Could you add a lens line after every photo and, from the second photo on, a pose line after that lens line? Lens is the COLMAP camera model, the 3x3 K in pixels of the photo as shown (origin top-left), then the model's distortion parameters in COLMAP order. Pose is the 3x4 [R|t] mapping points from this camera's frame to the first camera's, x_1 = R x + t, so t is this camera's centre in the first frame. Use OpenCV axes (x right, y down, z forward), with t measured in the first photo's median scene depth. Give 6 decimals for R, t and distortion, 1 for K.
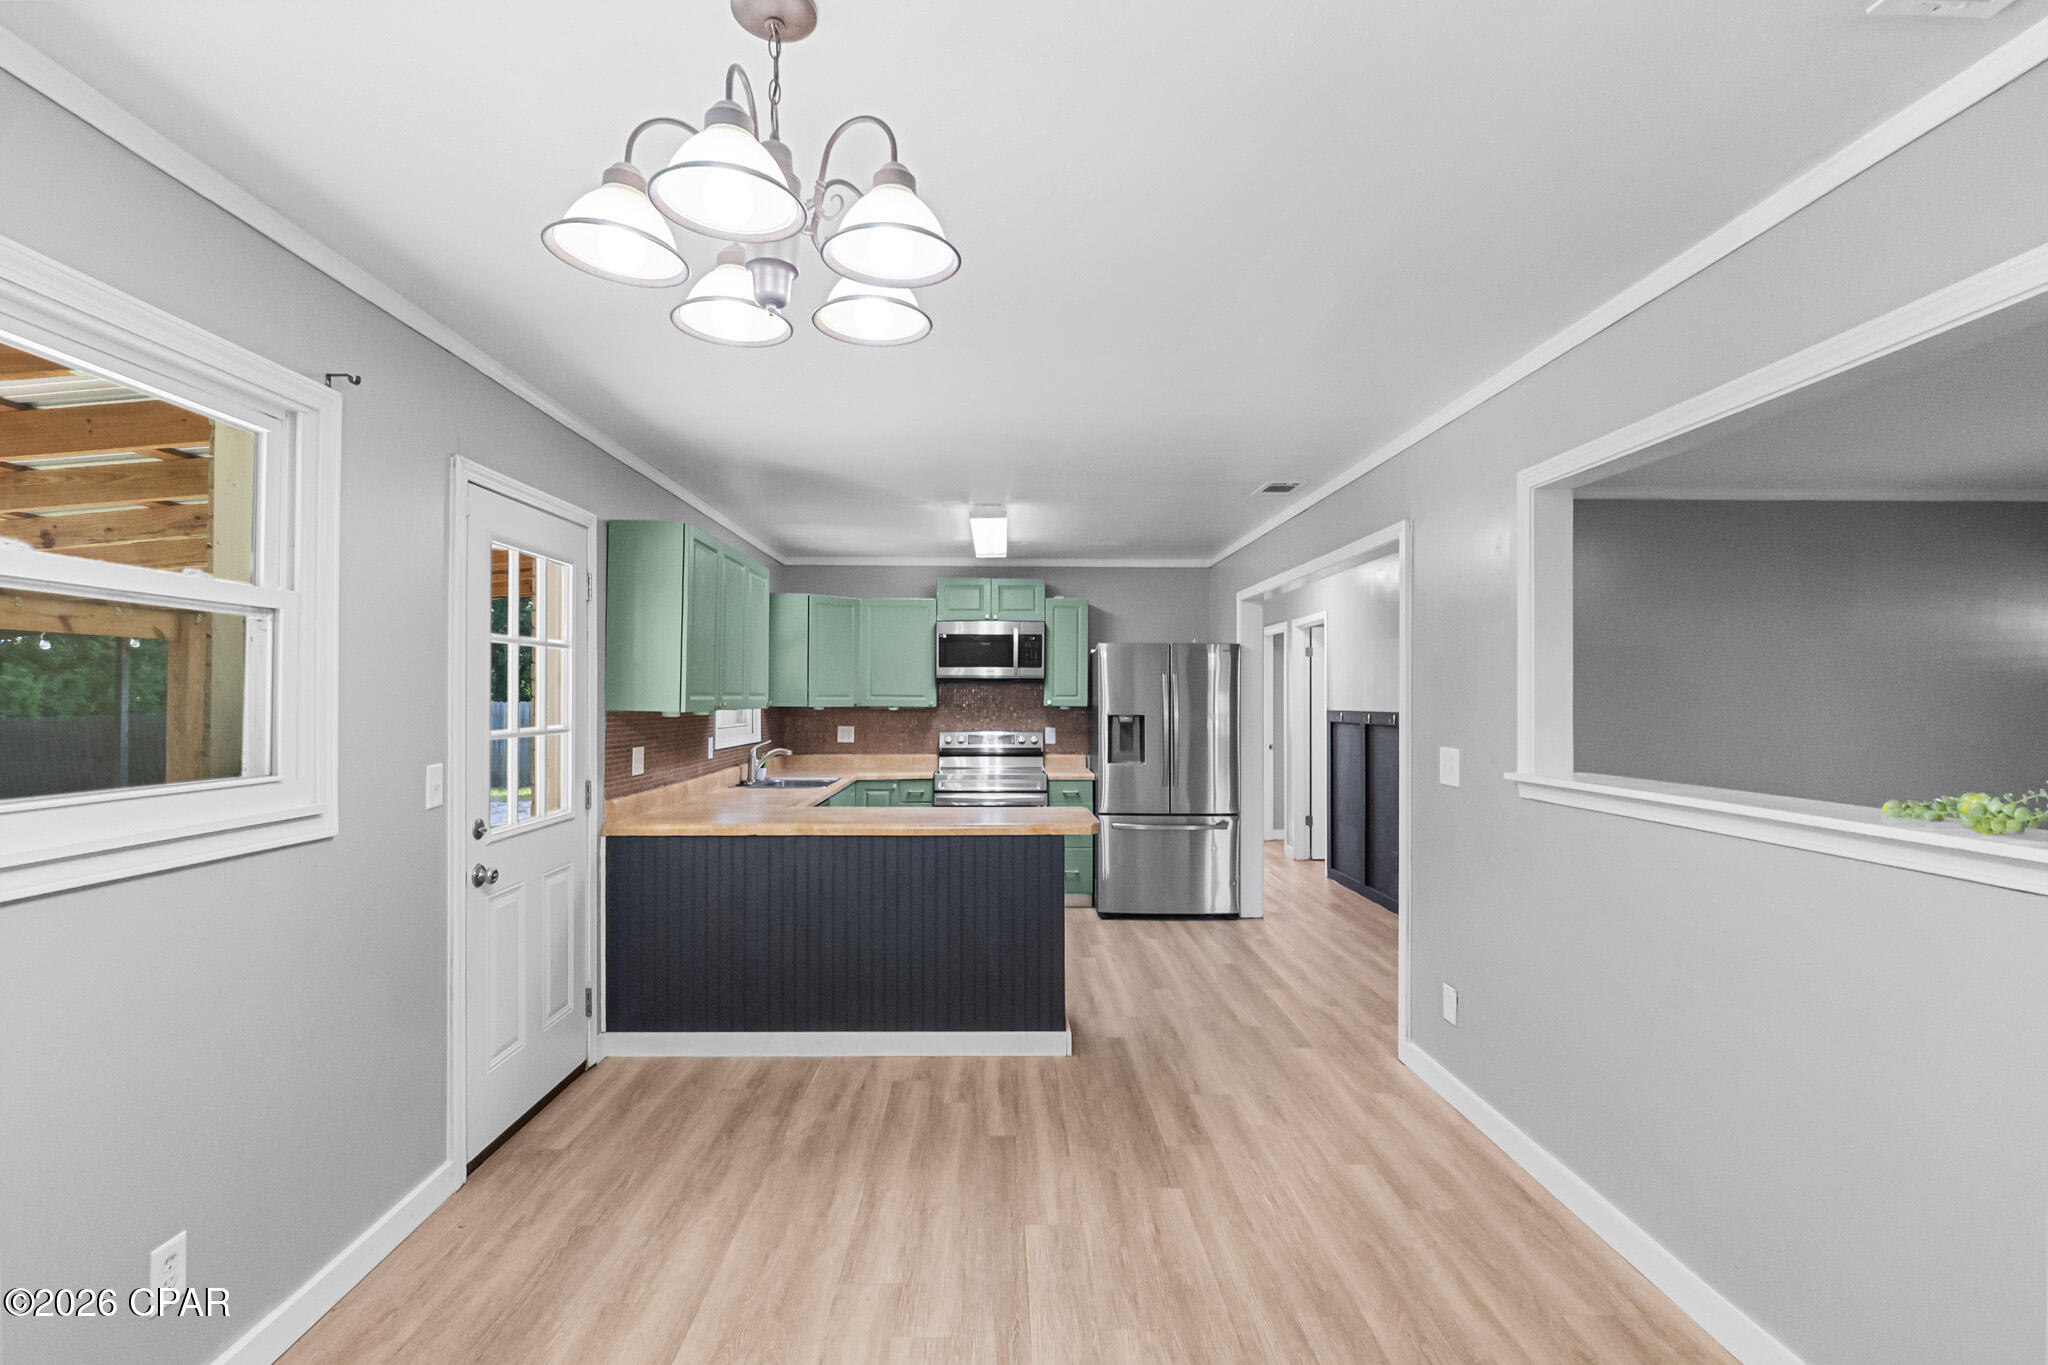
lens RADIAL K [[956.2, 0, 1018.6], [0, 956.2, 690.8], [0, 0, 1]] dist [0.000144, -0.000026]
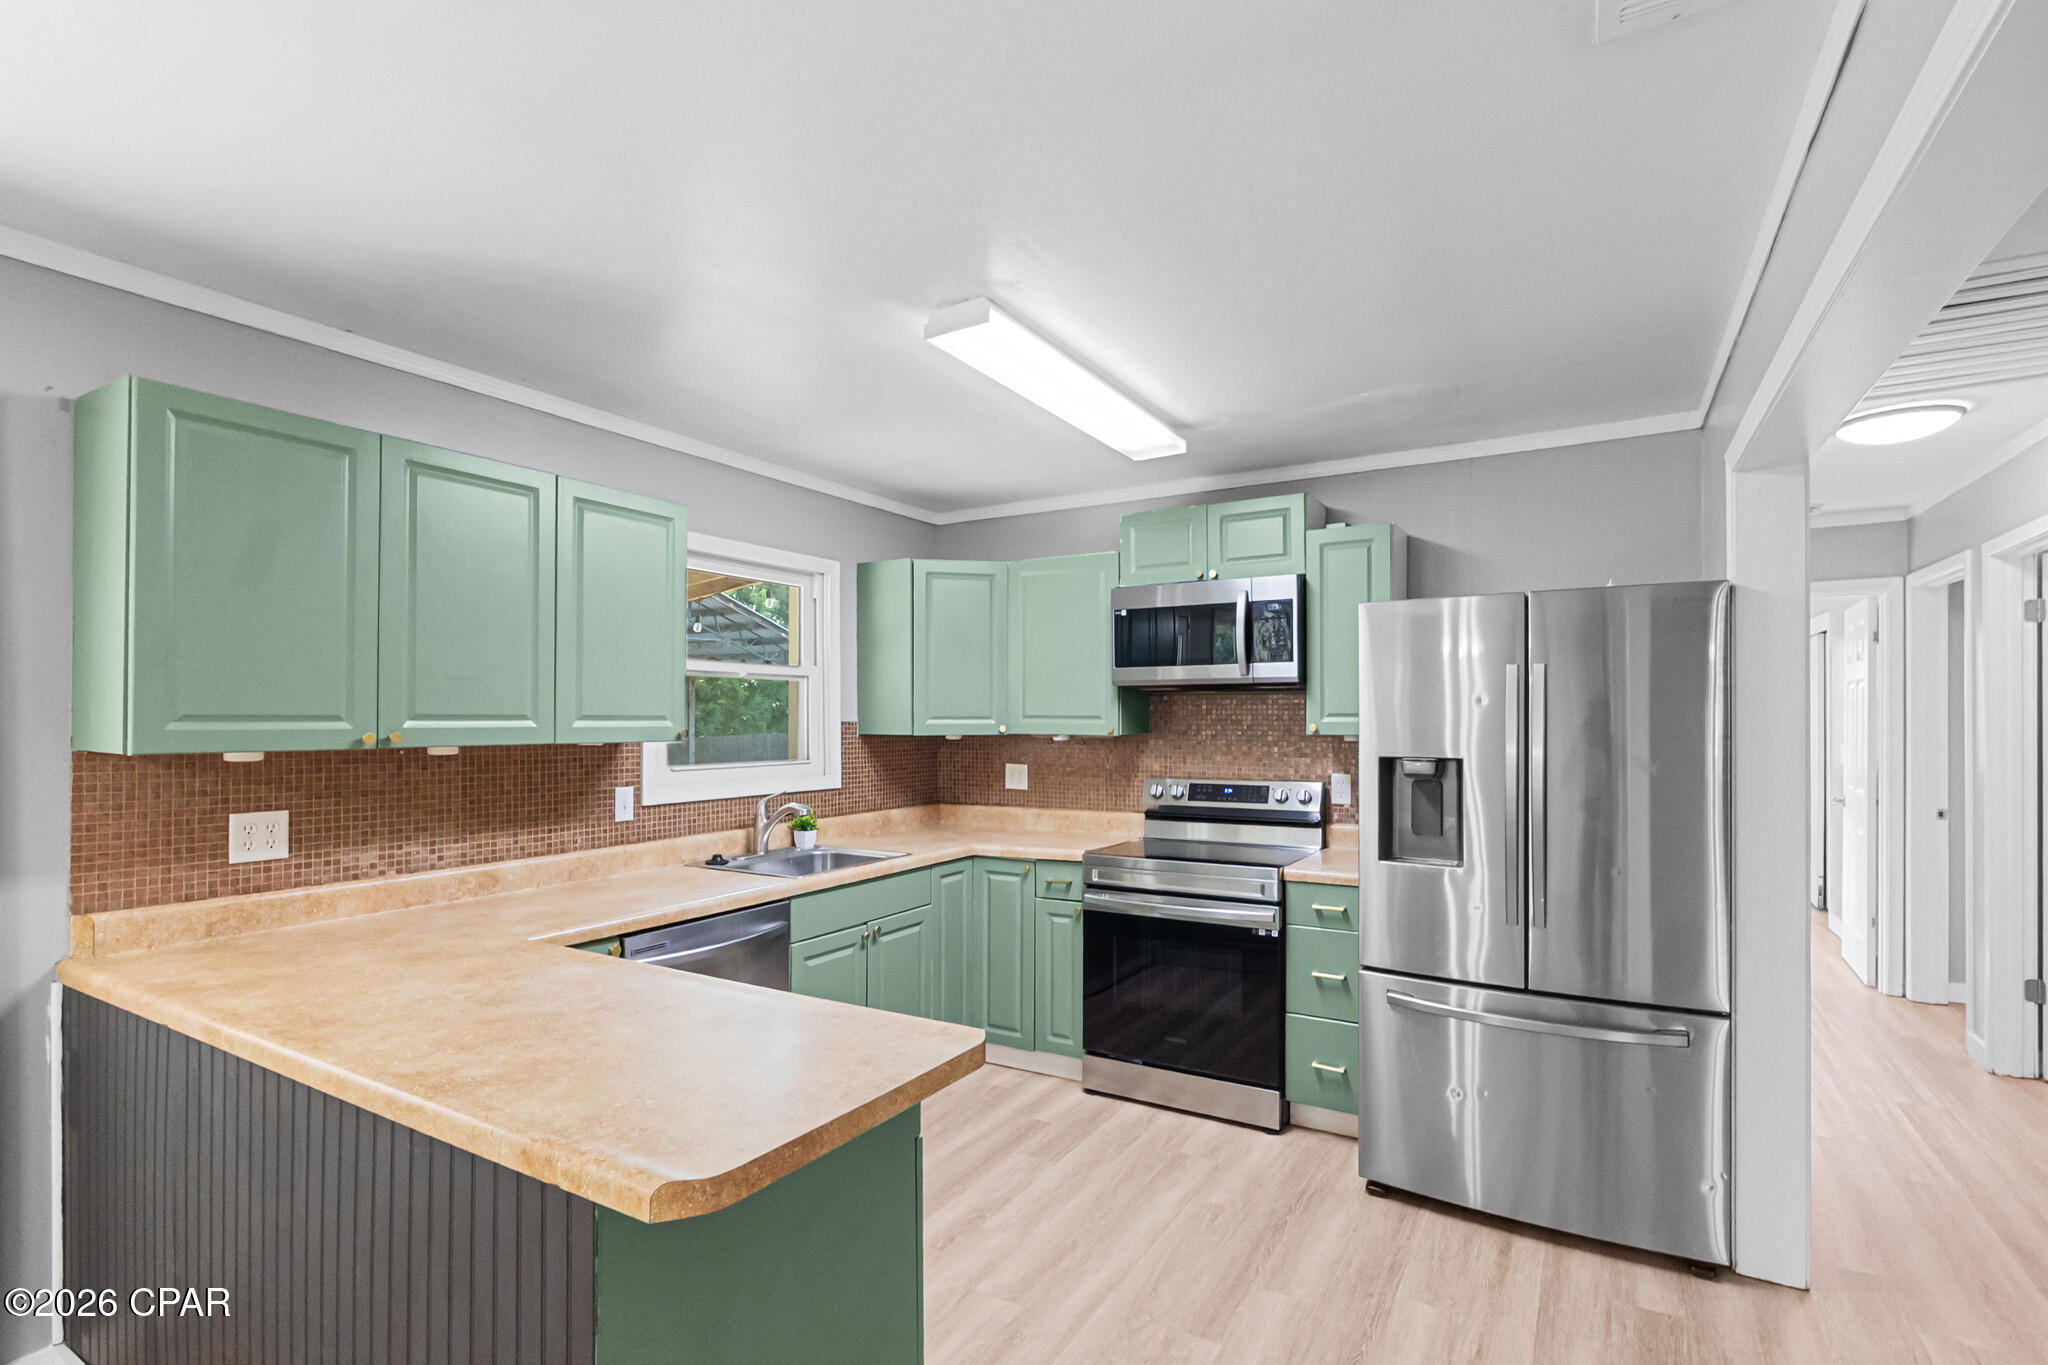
lens RADIAL K [[952.3, 0, 1048.4], [0, 952.3, 718.7], [0, 0, 1]] dist [-0.002987, -0.000007]
pose [[0.849241, -0.004461, -0.527986, 0.262525], [0.009444, 0.999933, 0.006743, 0.003307], [0.527920, -0.010713, 0.849226, 0.684542]]
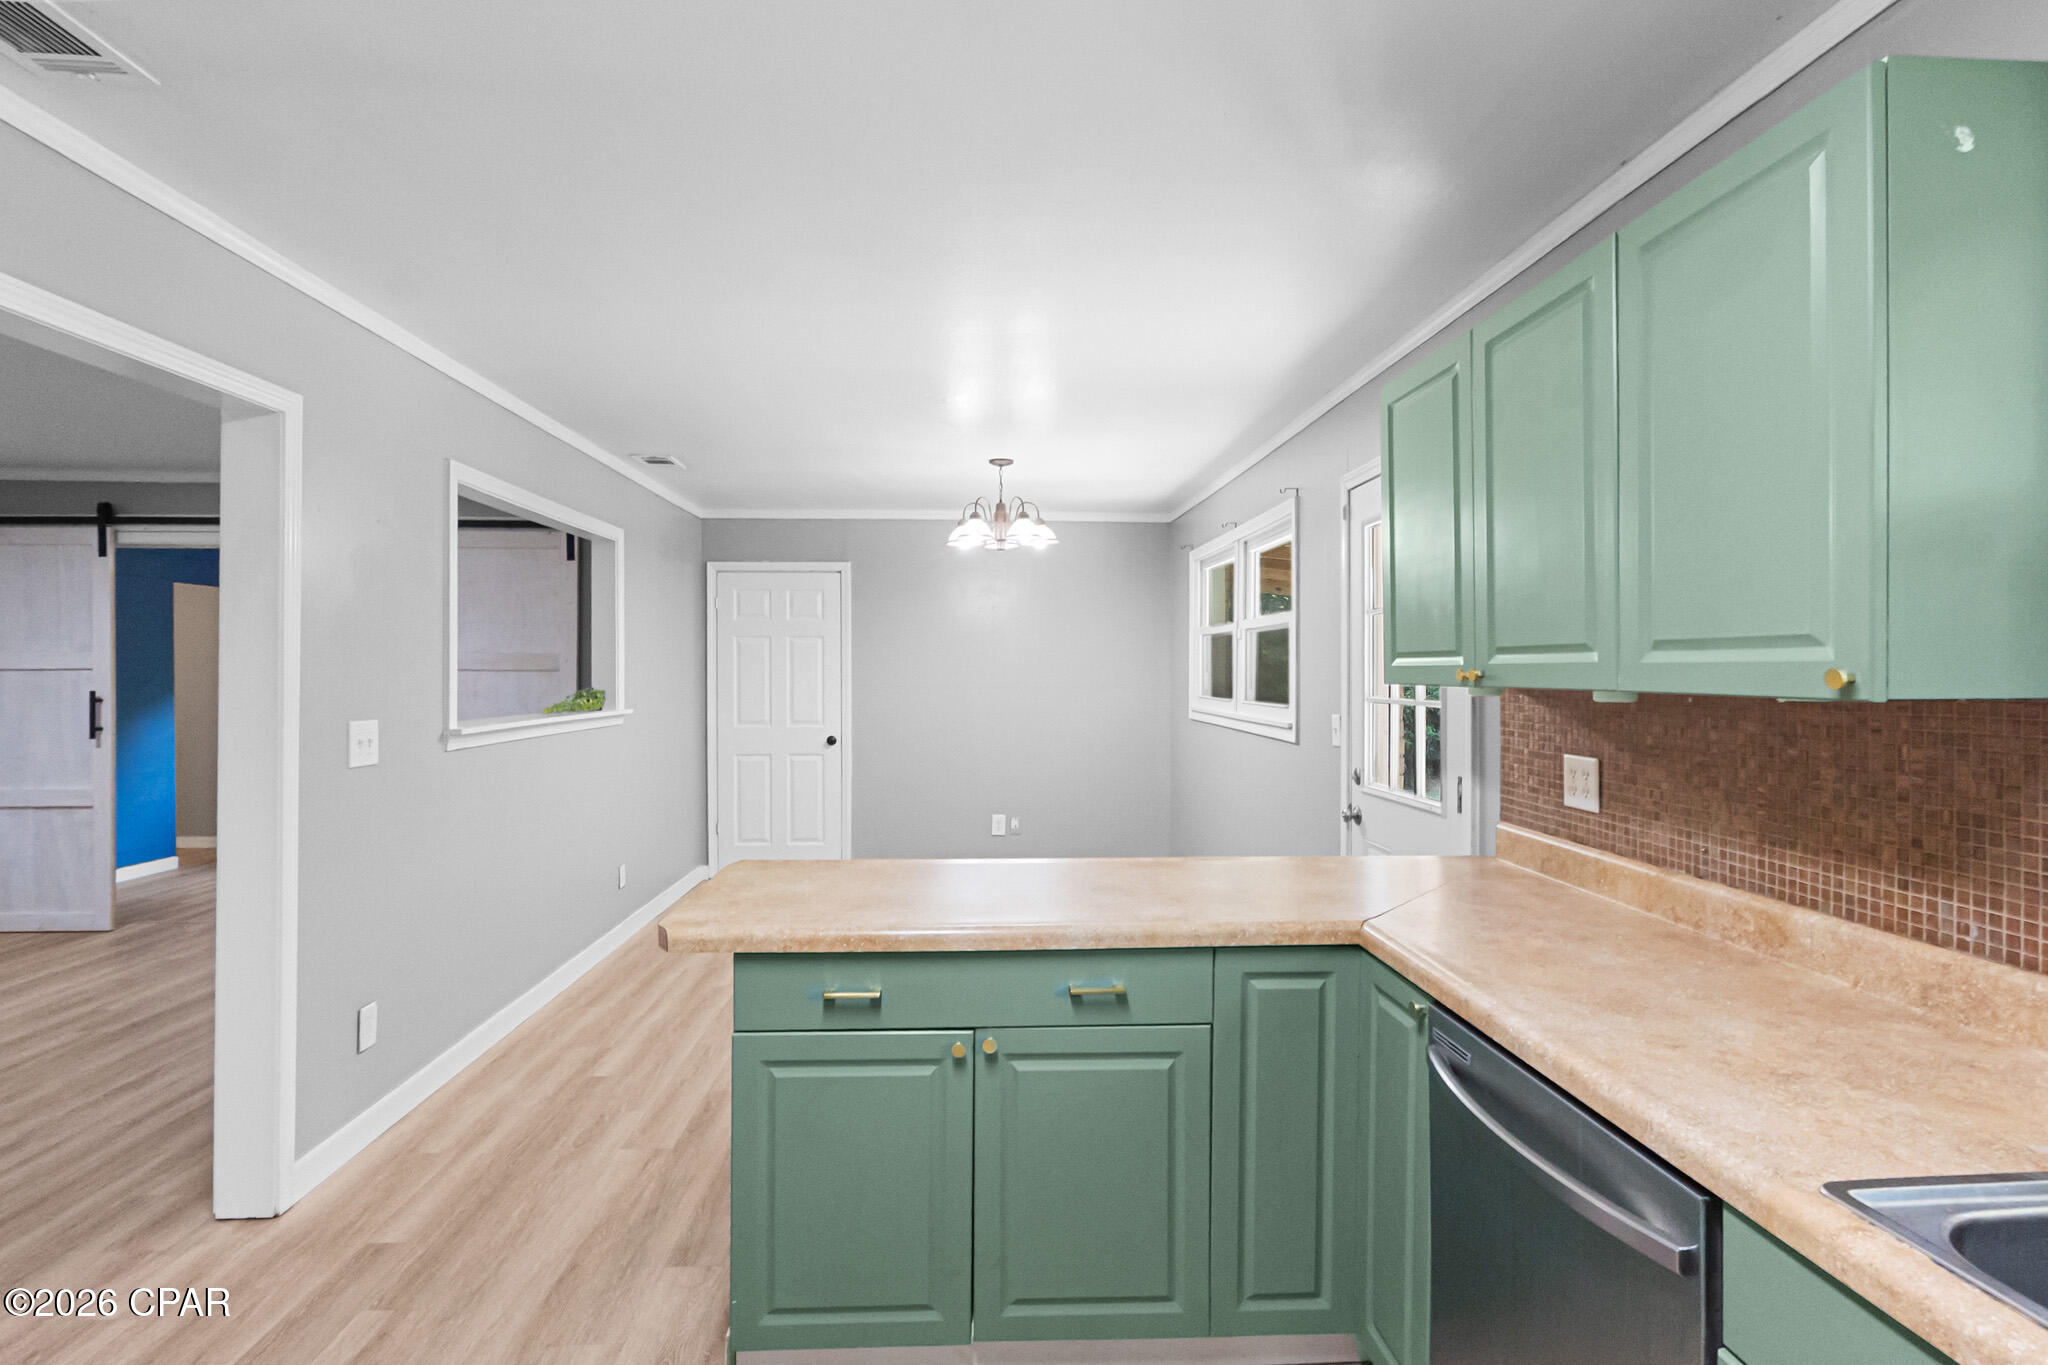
lens RADIAL K [[963.4, 0, 1010.8], [0, 963.4, 670.4], [0, 0, 1]] dist [-0.001420, -0.000471]
pose [[-0.999778, -0.002546, -0.020896, -0.067494], [-0.002352, 0.999954, -0.009264, 0.015658], [0.020919, -0.009213, -0.999739, 1.338986]]
